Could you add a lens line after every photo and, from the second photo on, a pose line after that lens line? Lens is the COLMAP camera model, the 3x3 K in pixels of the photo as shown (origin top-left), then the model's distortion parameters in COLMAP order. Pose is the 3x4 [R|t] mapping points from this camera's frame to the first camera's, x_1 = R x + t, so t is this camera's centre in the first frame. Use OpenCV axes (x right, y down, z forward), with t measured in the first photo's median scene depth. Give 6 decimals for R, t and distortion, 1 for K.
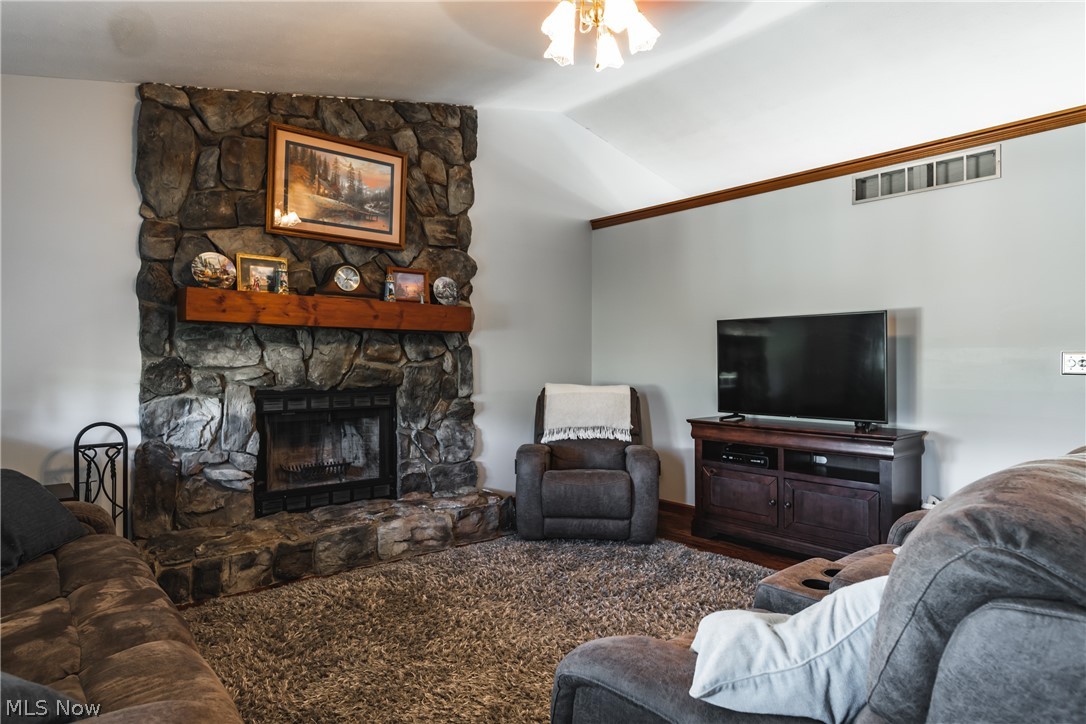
lens RADIAL K [[622.9, 0, 545.5], [0, 622.9, 360.5], [0, 0, 1]] dist [0.003462, 0.003150]
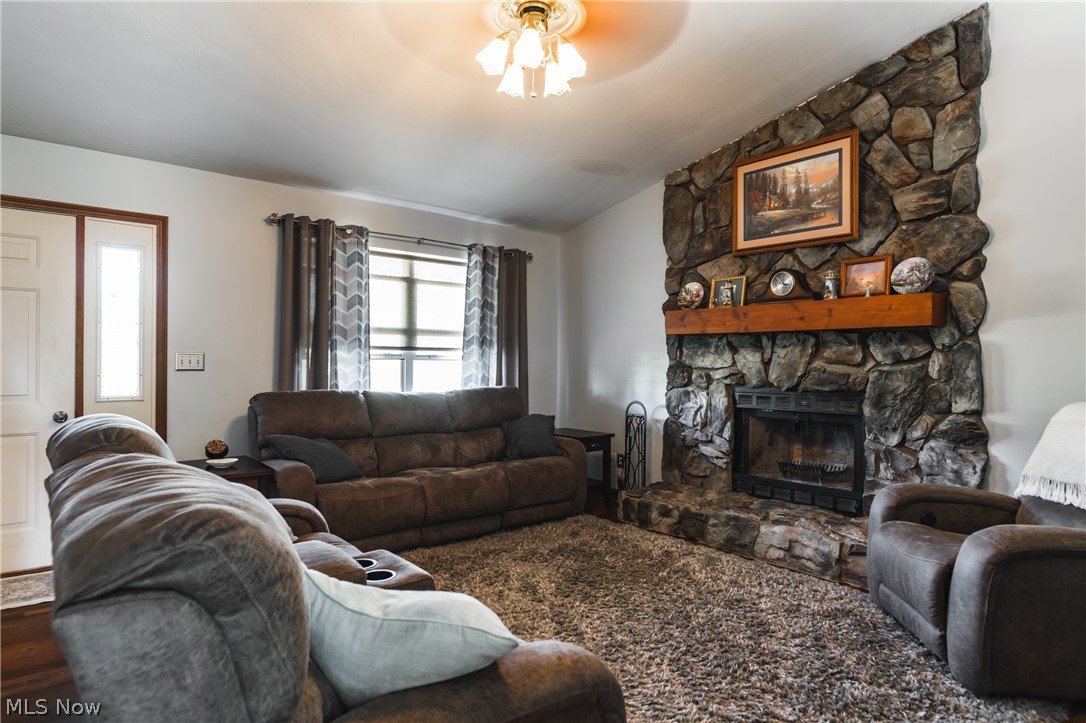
lens RADIAL K [[622.9, 0, 546.2], [0, 622.9, 361.3], [0, 0, 1]] dist [0.003462, 0.003150]
pose [[0.002316, -0.002408, -0.999994, 0.702400], [-0.002118, 0.999995, -0.002413, 0.000325], [0.999995, 0.002123, 0.002311, 0.595166]]
